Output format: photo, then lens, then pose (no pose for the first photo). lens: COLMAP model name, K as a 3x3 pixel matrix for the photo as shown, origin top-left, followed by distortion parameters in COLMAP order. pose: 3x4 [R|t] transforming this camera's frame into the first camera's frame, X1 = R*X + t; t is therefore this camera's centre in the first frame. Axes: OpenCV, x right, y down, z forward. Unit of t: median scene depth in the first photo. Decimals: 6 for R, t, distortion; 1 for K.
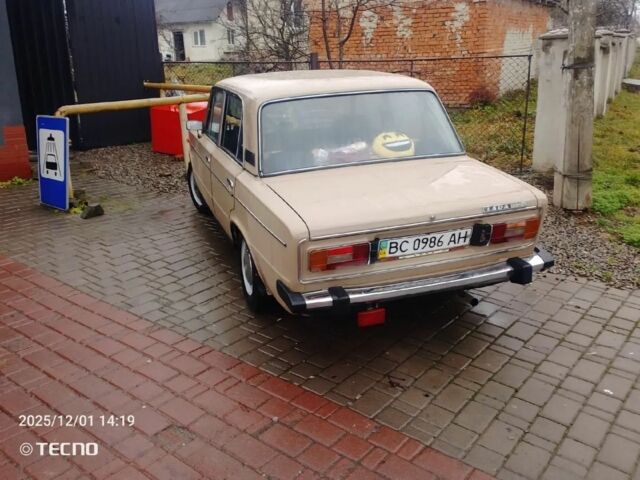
lens RADIAL K [[573.0, 0, 320.0], [0, 573.0, 240.0], [0, 0, 1]] dist [0.010174, 0.005673]
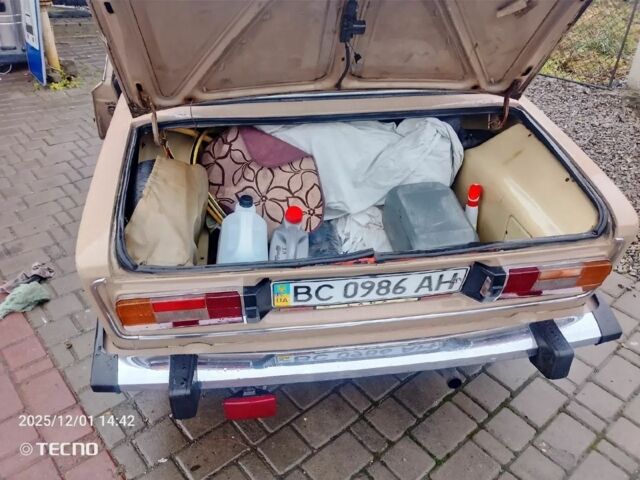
lens RADIAL K [[504.1, 0, 320.0], [0, 504.1, 240.0], [0, 0, 1]] dist [0.003445, -0.005837]
pose [[0.982749, 0.134876, -0.126543, 0.190261], [-0.095726, 0.956392, 0.275956, -0.157521], [0.158244, -0.259082, 0.952804, 0.561379]]
